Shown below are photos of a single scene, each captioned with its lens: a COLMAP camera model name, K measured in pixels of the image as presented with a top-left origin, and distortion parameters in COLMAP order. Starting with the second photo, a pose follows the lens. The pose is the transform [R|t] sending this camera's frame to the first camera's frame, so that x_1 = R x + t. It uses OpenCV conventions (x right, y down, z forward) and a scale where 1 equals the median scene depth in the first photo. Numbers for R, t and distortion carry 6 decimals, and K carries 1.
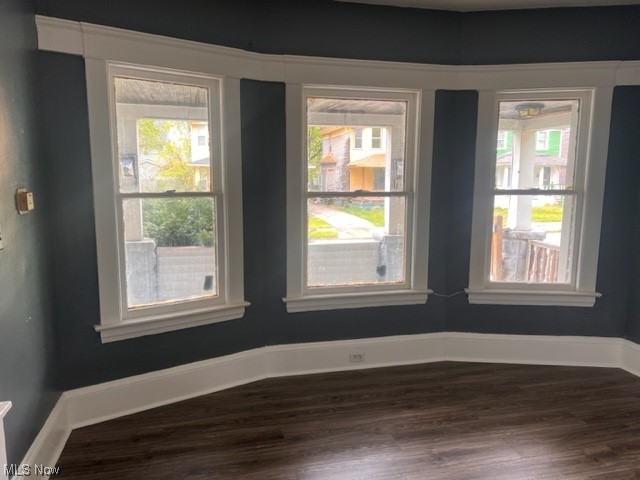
lens RADIAL K [[480.5, 0, 319.9], [0, 480.5, 242.0], [0, 0, 1]] dist [0.070226, -0.078001]
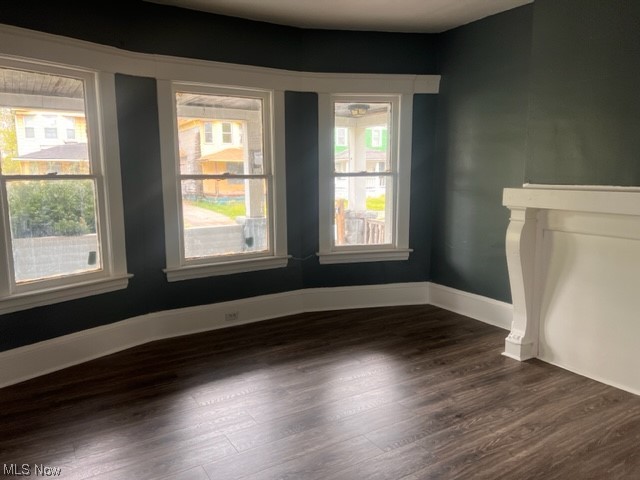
lens RADIAL K [[480.5, 0, 320.6], [0, 480.5, 241.4], [0, 0, 1]] dist [0.070226, -0.078001]
pose [[0.953686, -0.052980, 0.296103, -0.057056], [0.050935, 0.998595, 0.014624, 0.052935], [-0.296462, 0.001135, 0.955044, -0.192598]]
